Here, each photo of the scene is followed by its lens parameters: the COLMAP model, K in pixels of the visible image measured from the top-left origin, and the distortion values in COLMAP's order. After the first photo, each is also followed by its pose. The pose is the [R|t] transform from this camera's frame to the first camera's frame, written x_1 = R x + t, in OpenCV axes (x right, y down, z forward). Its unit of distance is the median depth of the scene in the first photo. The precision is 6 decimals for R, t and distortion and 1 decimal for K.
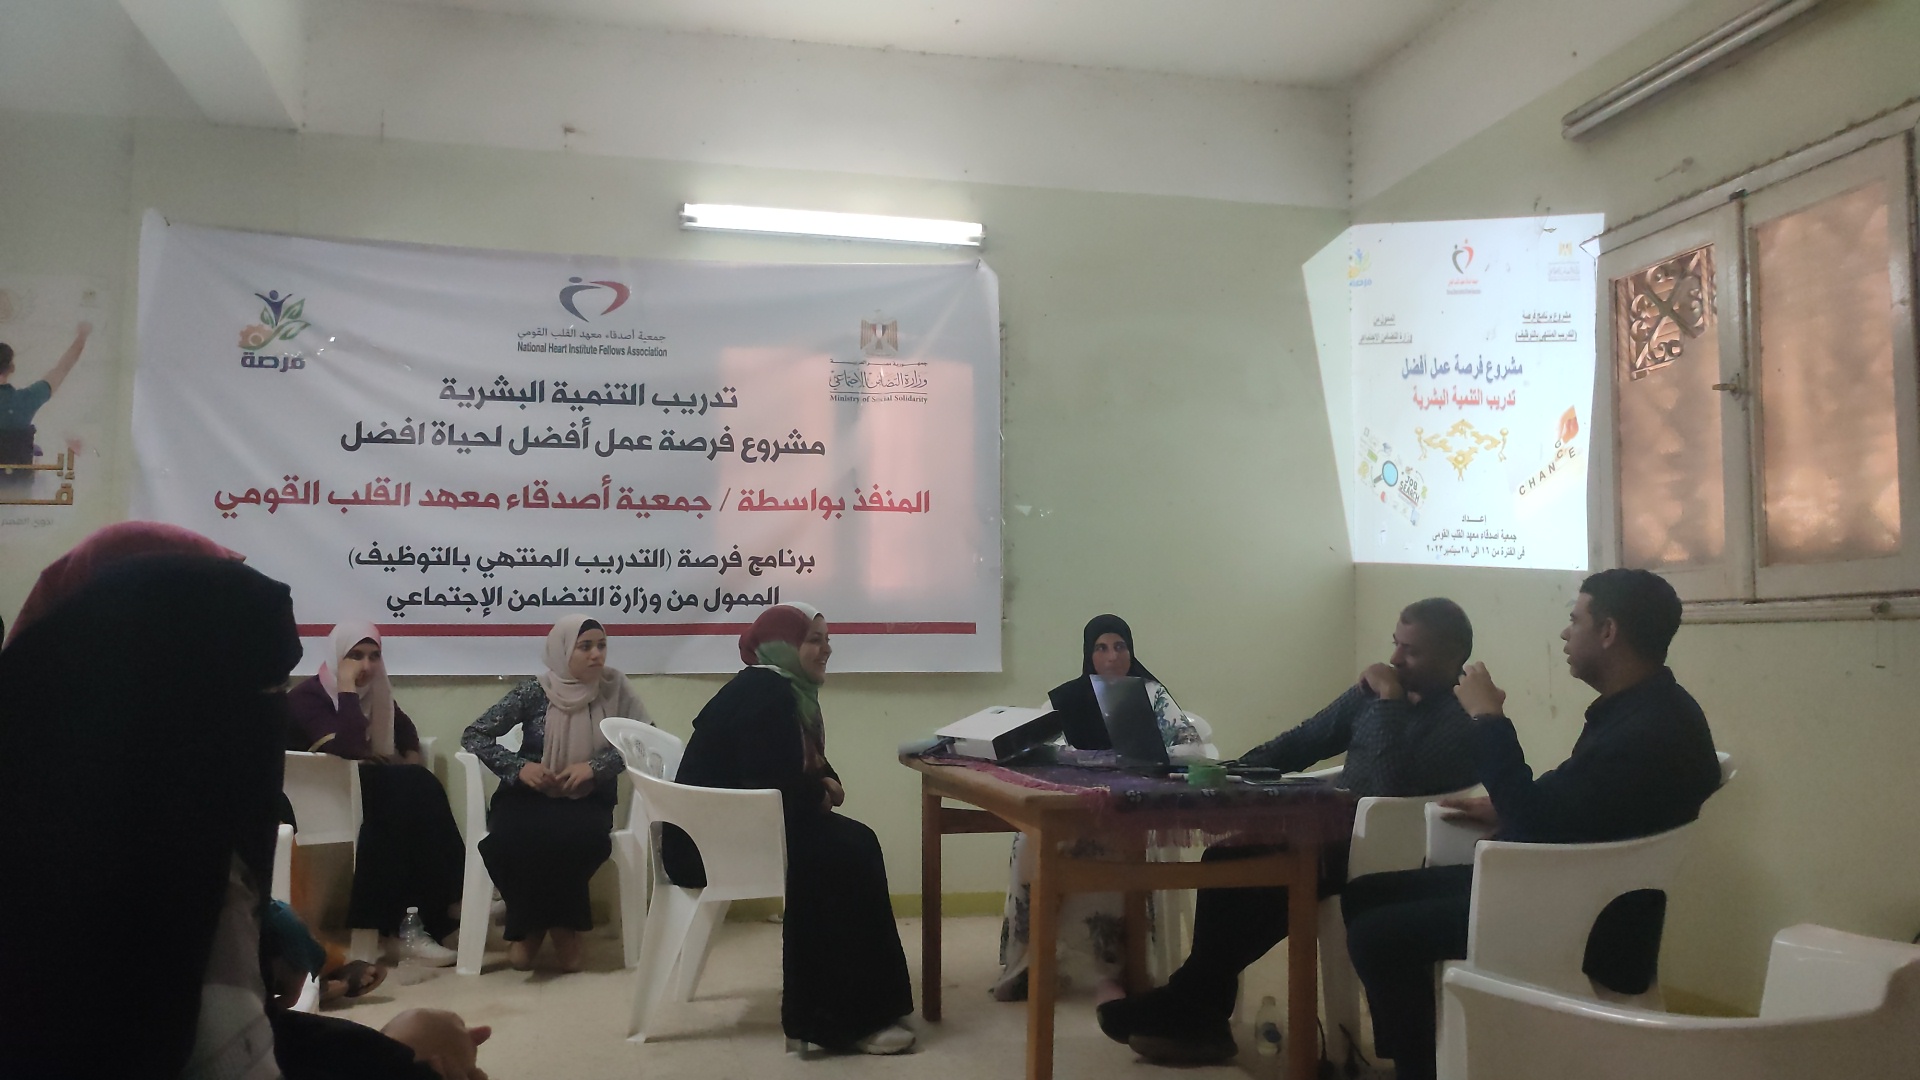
lens RADIAL K [[1386.7, 0, 985.0], [0, 1386.7, 555.7], [0, 0, 1]] dist [0.012632, -0.001880]
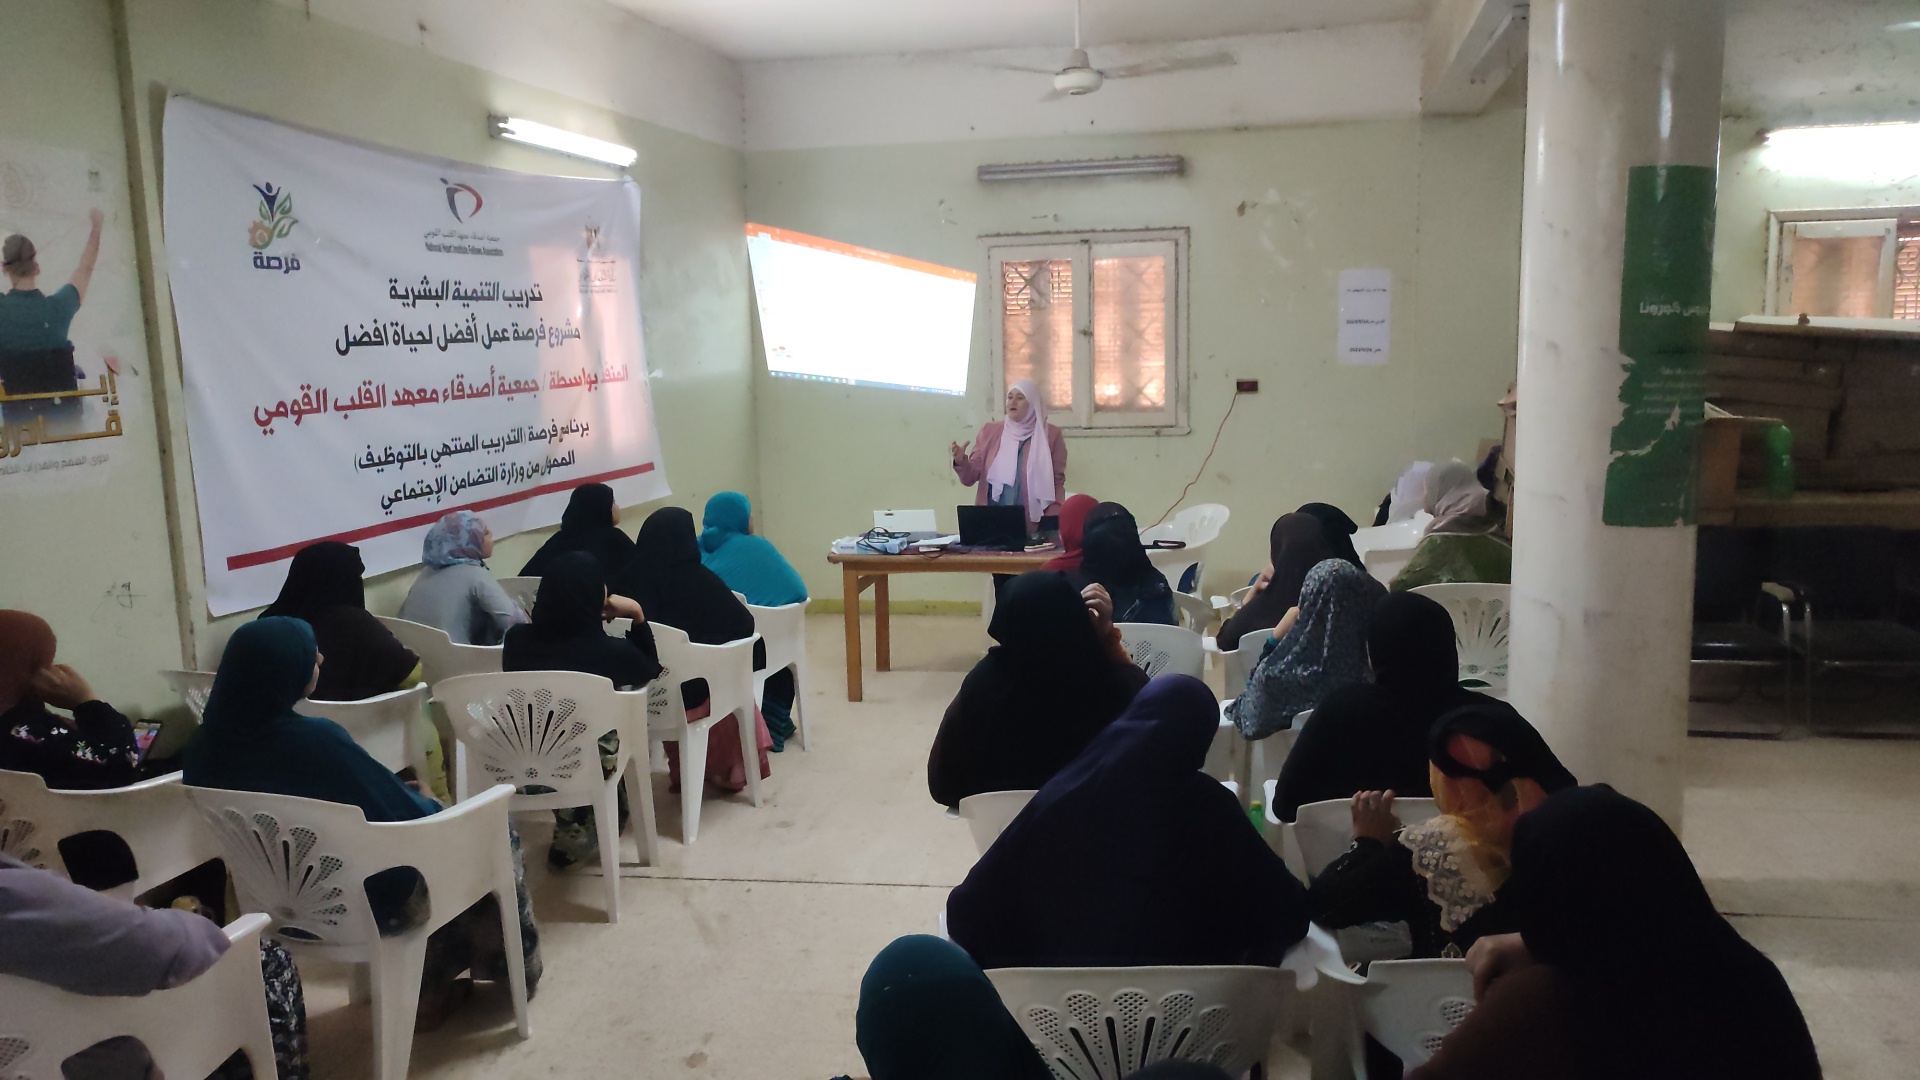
lens RADIAL K [[1386.7, 0, 968.3], [0, 1386.7, 538.4], [0, 0, 1]] dist [0.012632, -0.001880]
pose [[0.412117, -0.149946, 0.898708, -1.161459], [-0.036232, 0.982888, 0.180606, -0.139775], [-0.910410, -0.106993, 0.399632, 0.182920]]
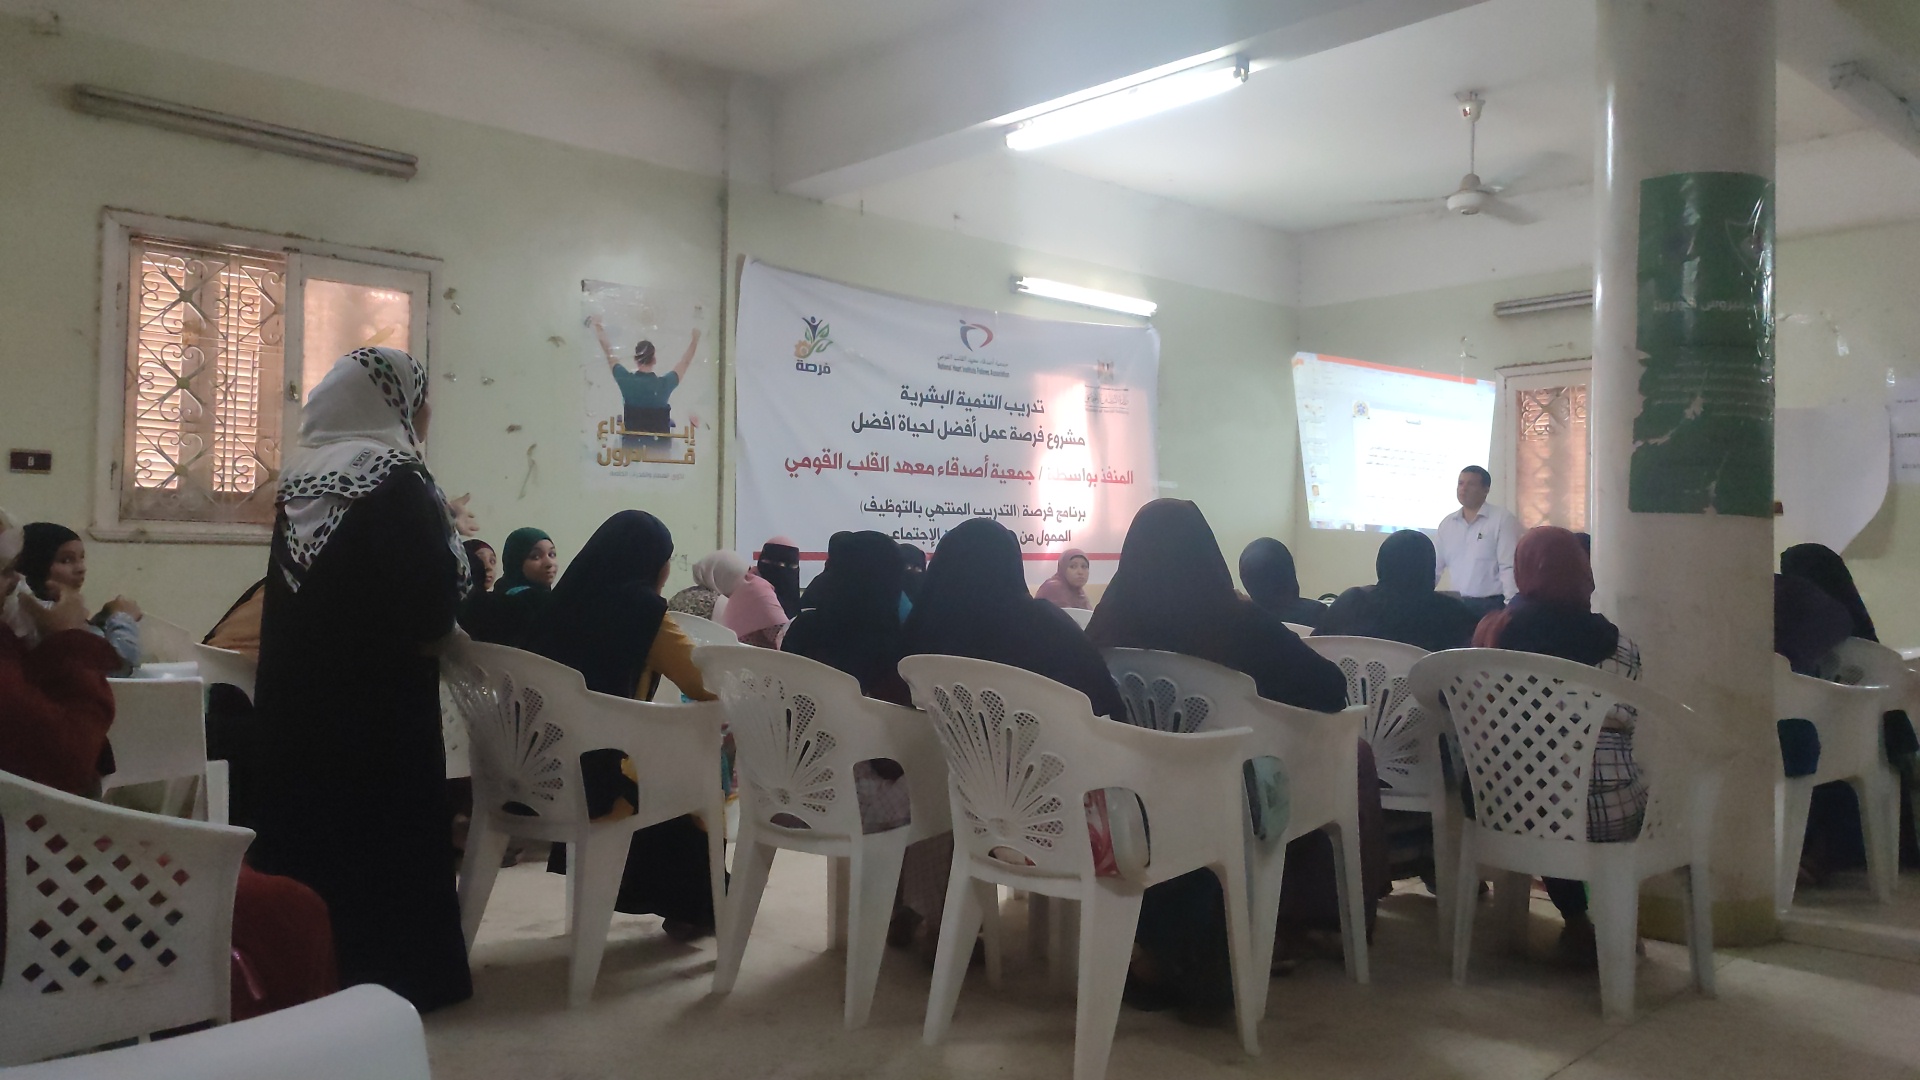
lens RADIAL K [[1386.7, 0, 958.5], [0, 1386.7, 538.2], [0, 0, 1]] dist [0.012632, -0.001880]
pose [[0.861858, 0.013417, 0.506972, -1.074604], [-0.040947, 0.998227, 0.043192, -0.032216], [-0.505494, -0.057984, 0.860880, -0.292999]]
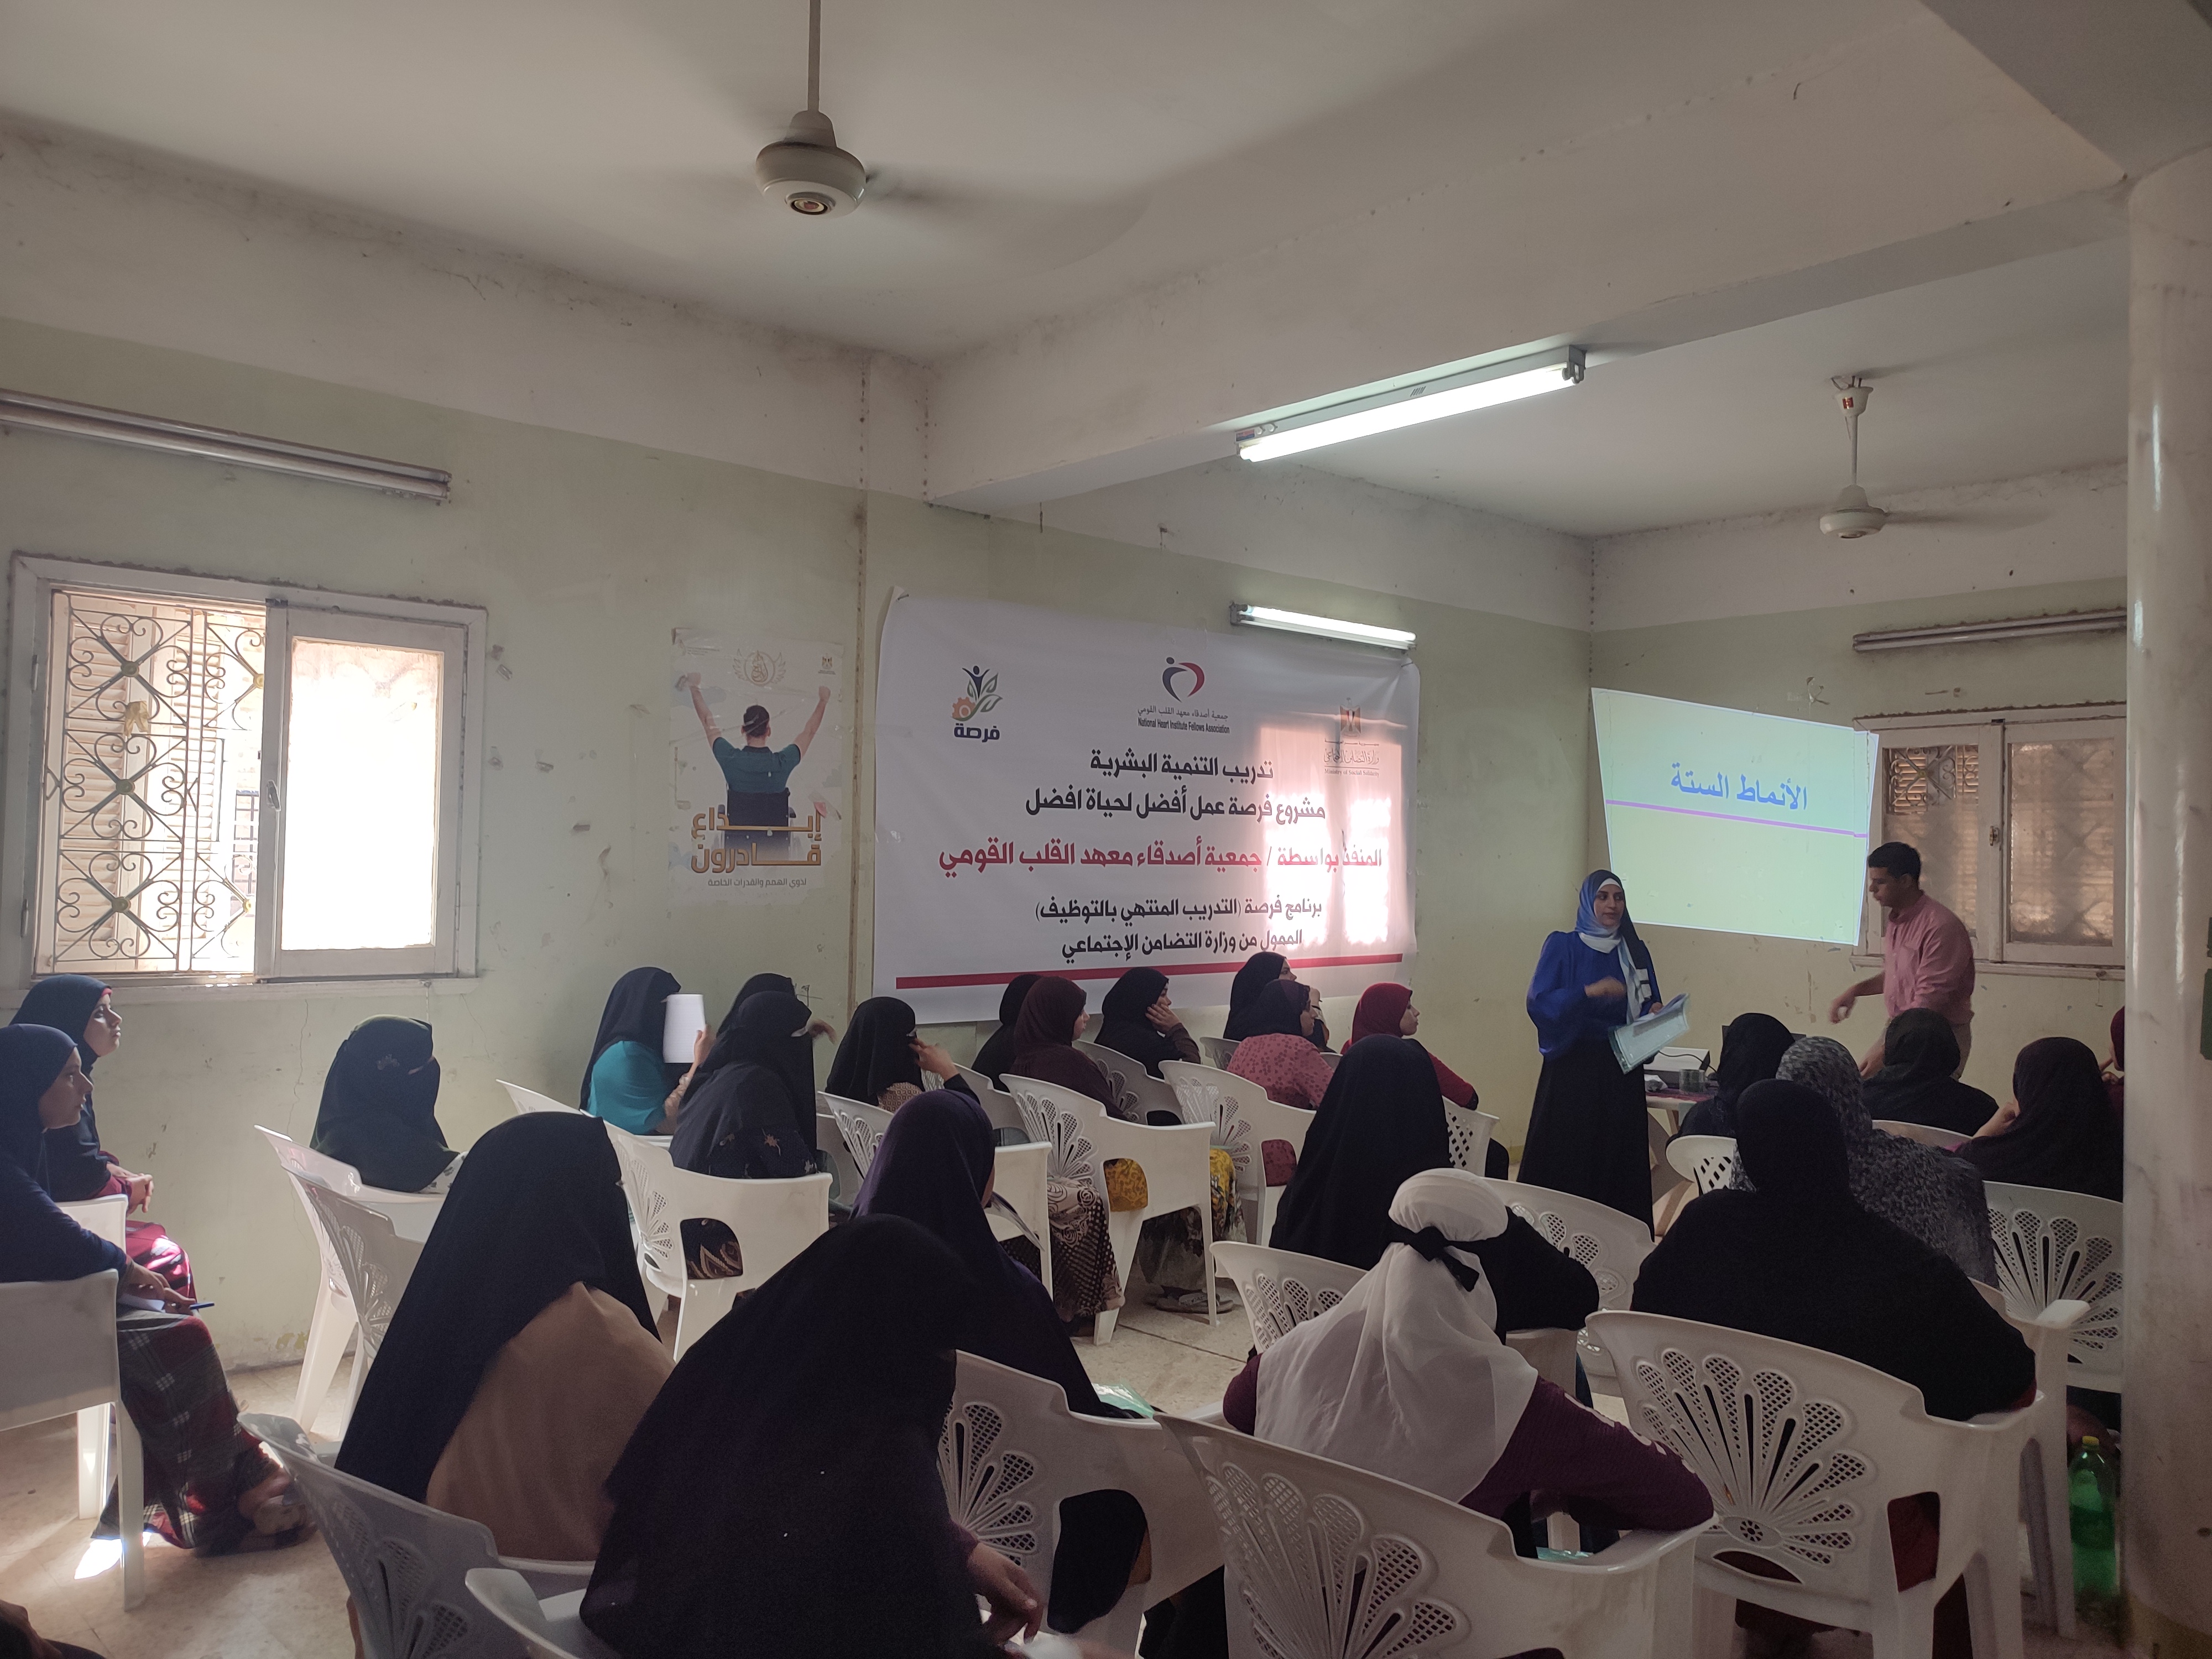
lens RADIAL K [[1603.8, 0, 1108.7], [0, 1603.8, 827.6], [0, 0, 1]] dist [0.014463, -0.019775]
pose [[0.875570, 0.021280, 0.482623, -1.003808], [-0.046108, 0.998150, 0.039638, -0.116872], [-0.480887, -0.056958, 0.874931, -0.148412]]
